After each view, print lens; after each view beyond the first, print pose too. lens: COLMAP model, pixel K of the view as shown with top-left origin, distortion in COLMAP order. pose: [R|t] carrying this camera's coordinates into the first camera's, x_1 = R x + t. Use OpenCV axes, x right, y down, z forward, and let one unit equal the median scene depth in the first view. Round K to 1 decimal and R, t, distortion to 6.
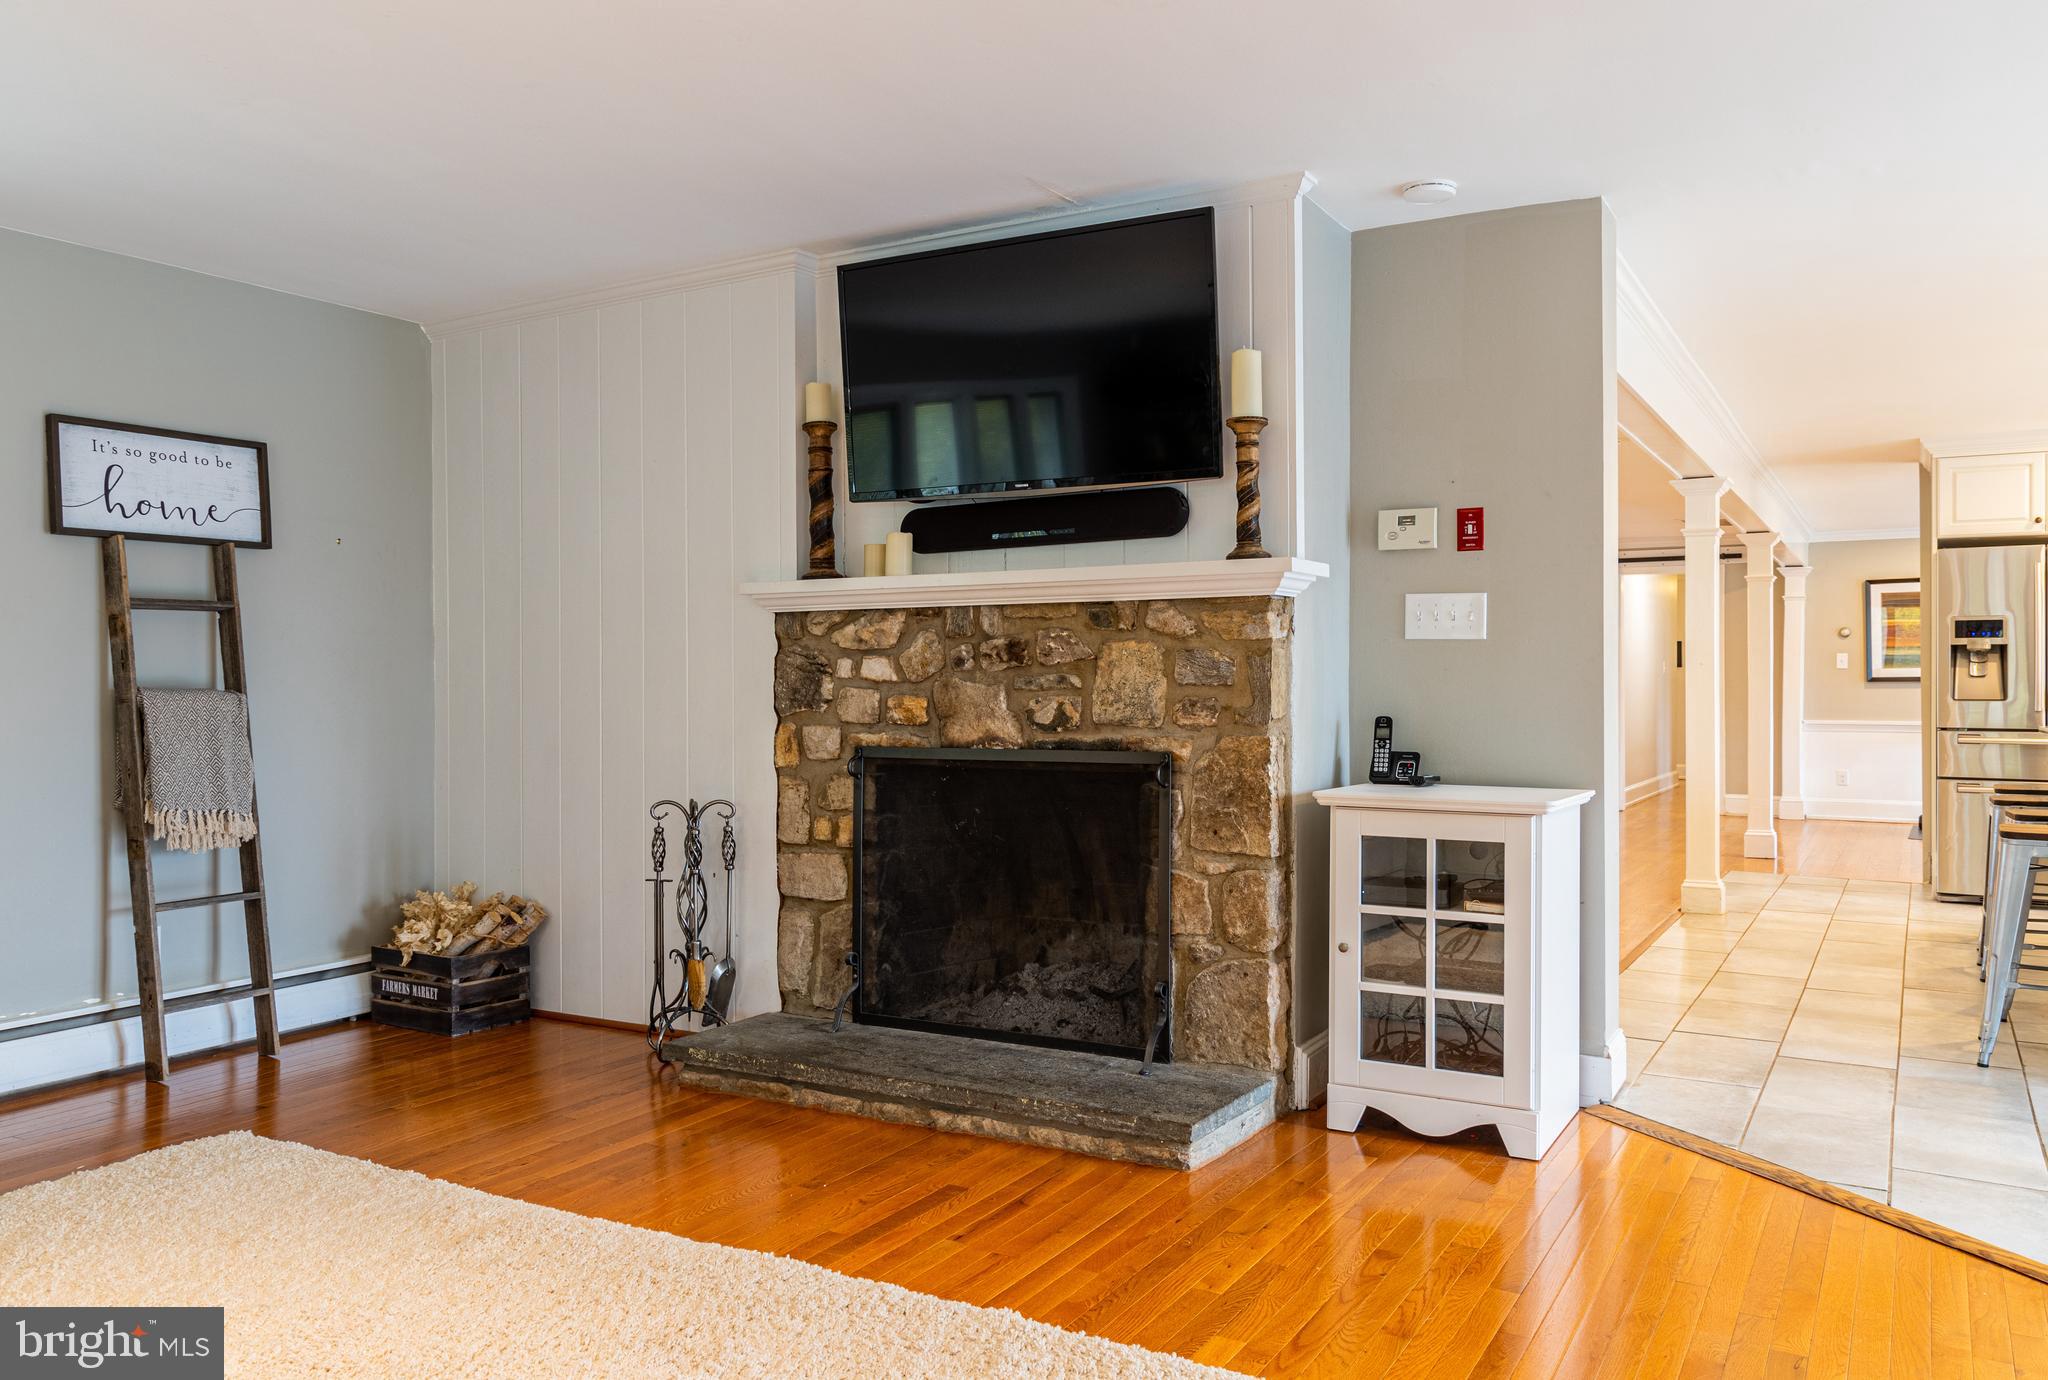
lens RADIAL K [[1554.7, 0, 1024.0], [0, 1554.7, 690.0], [0, 0, 1]] dist [0.005827, 0.003281]
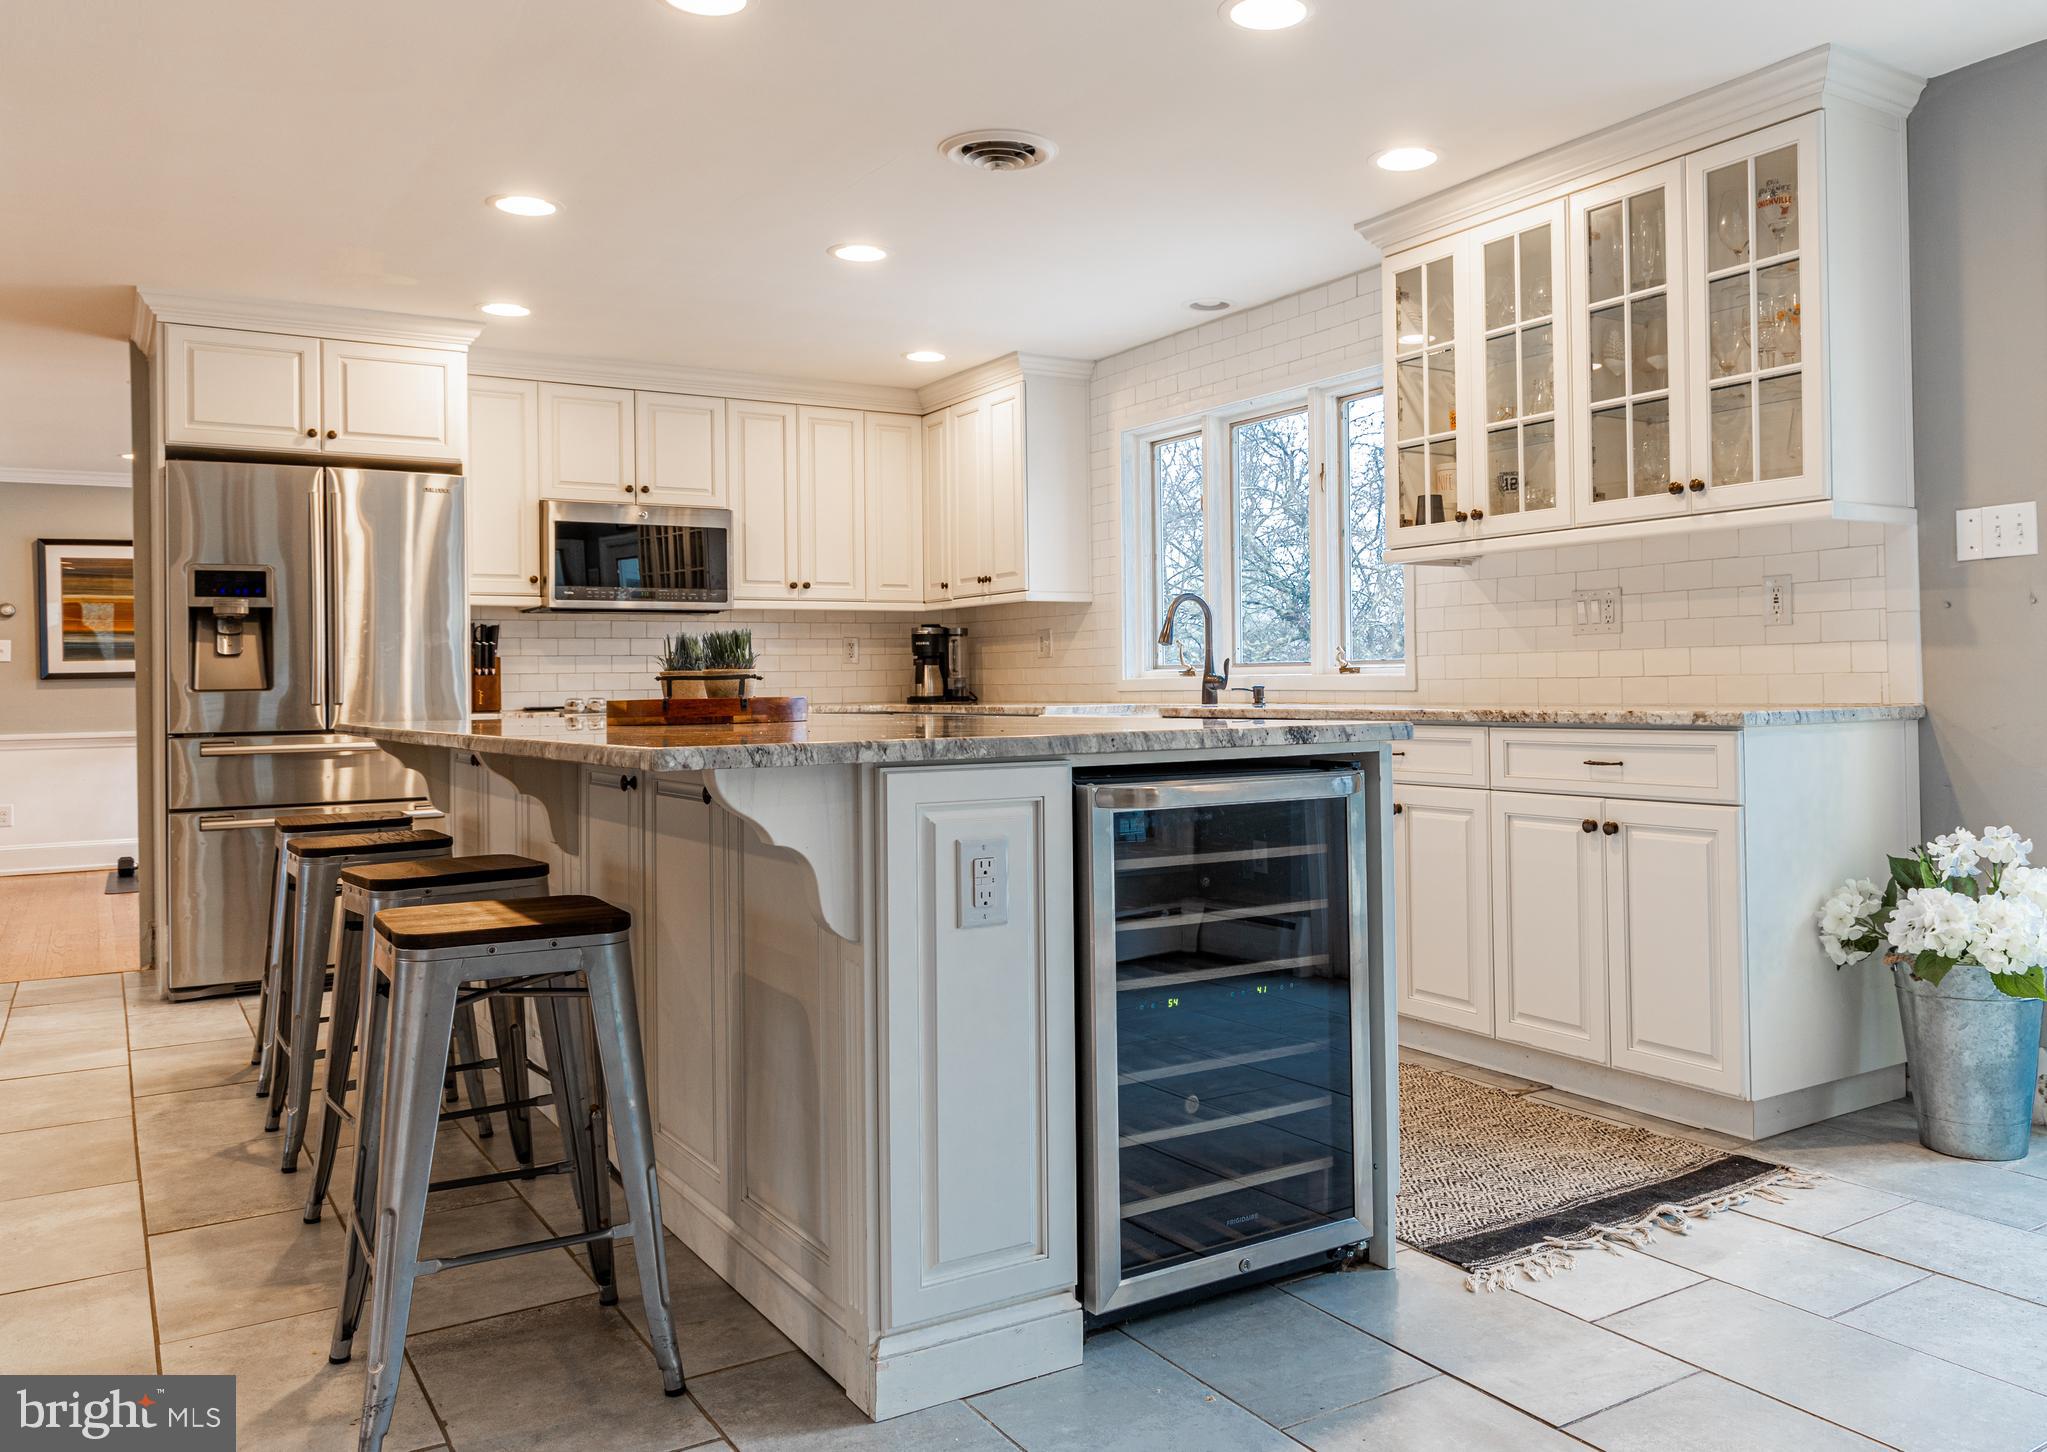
lens RADIAL K [[1582.2, 0, 1182.9], [0, 1582.2, 664.6], [0, 0, 1]] dist [0.000390, -0.000022]
pose [[0.430167, 0.005661, 0.902732, 0.171288], [0.017046, 0.999751, -0.014392, 0.011789], [-0.902588, 0.021579, 0.429963, 0.331793]]
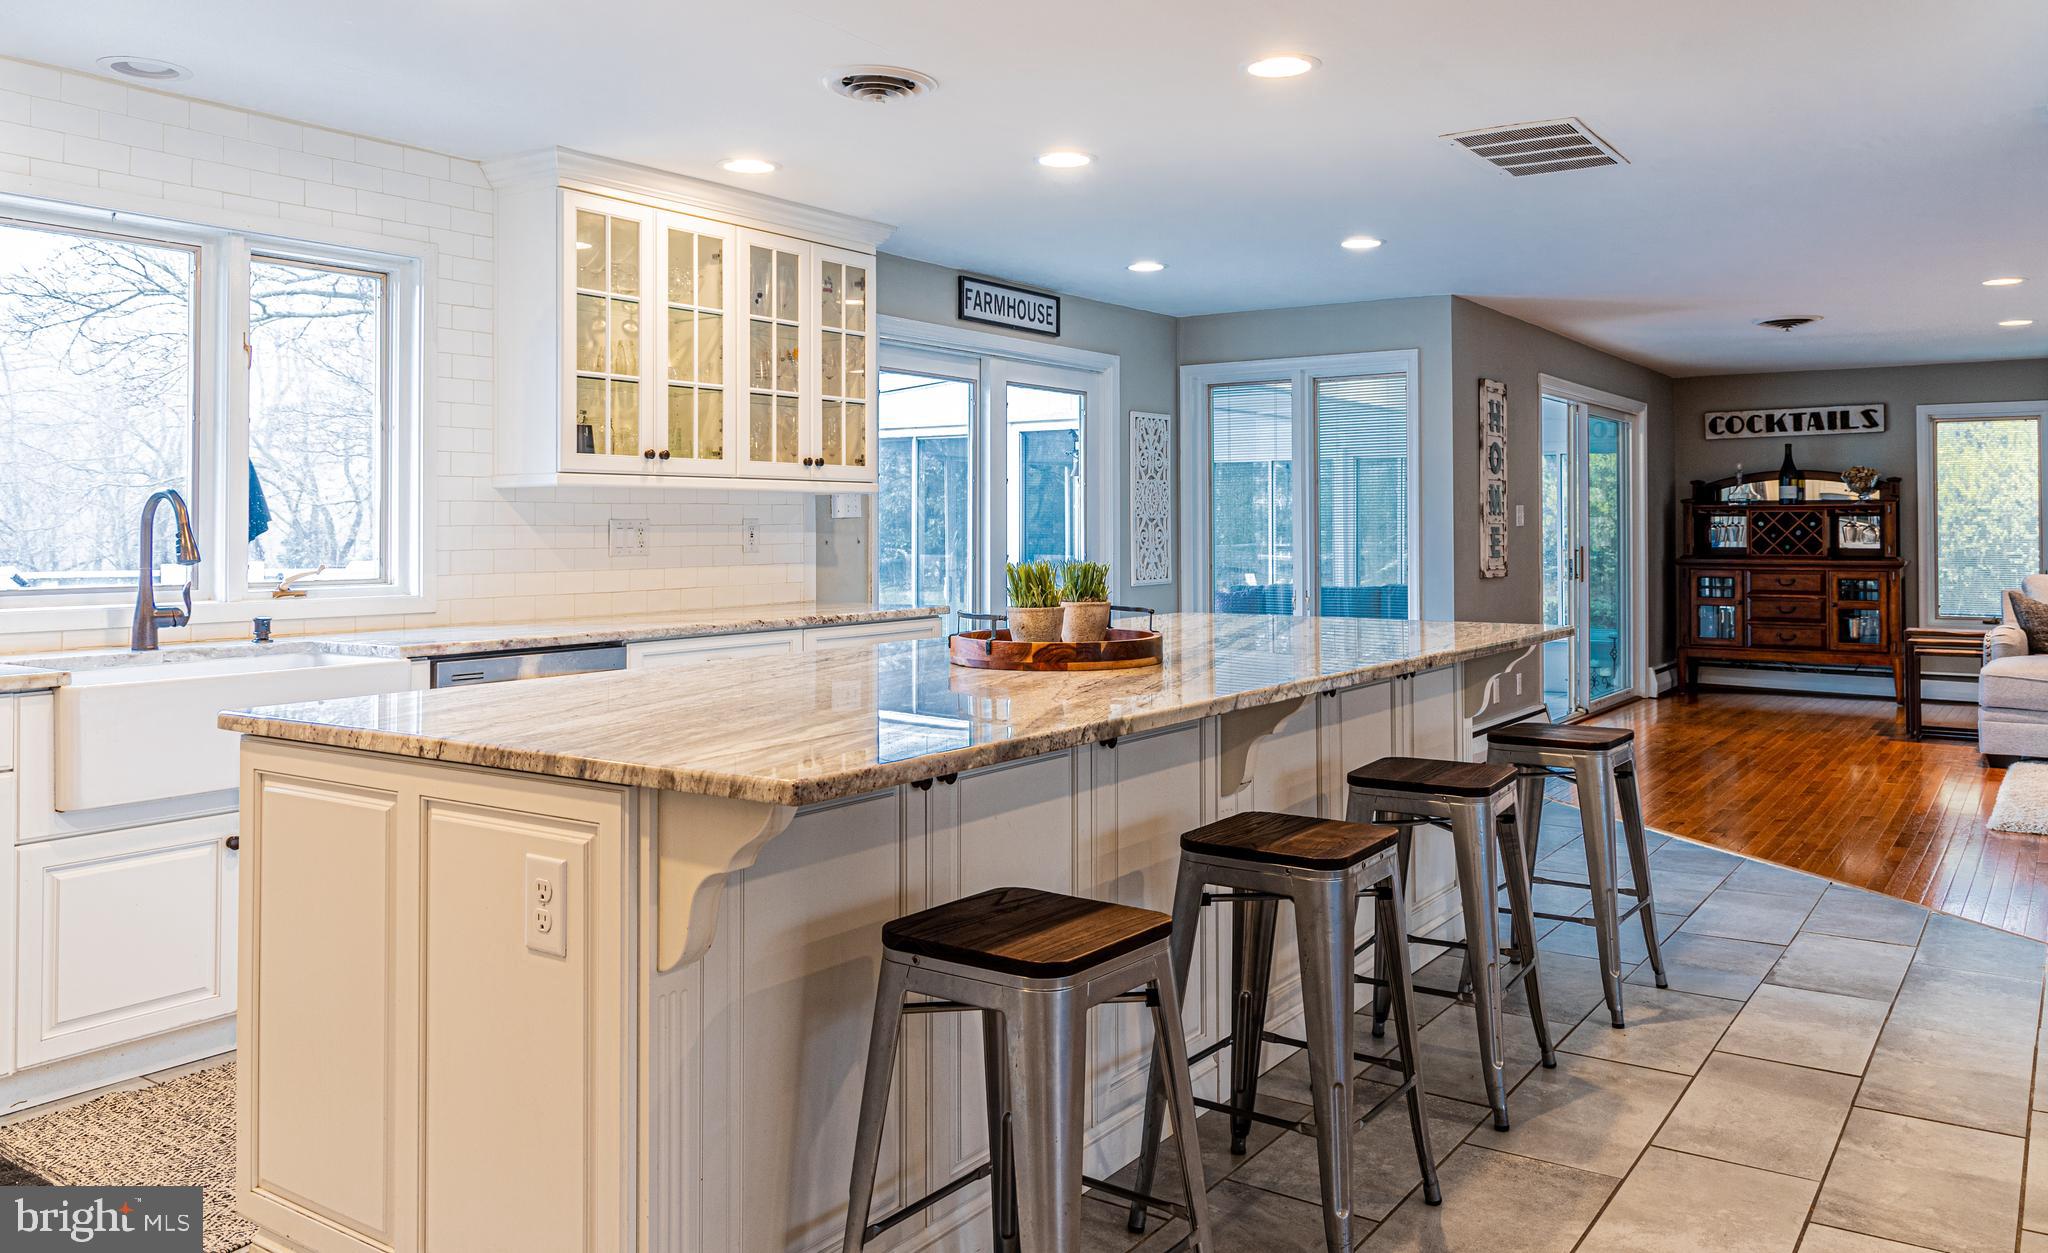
lens RADIAL K [[1554.2, 0, 1028.2], [0, 1554.2, 491.5], [0, 0, 1]] dist [-0.007438, -0.001318]
pose [[-0.996752, 0.006218, 0.080286, 0.511358], [0.005026, 0.999874, -0.015035, -0.021244], [-0.080369, -0.014583, -0.996658, 1.090360]]
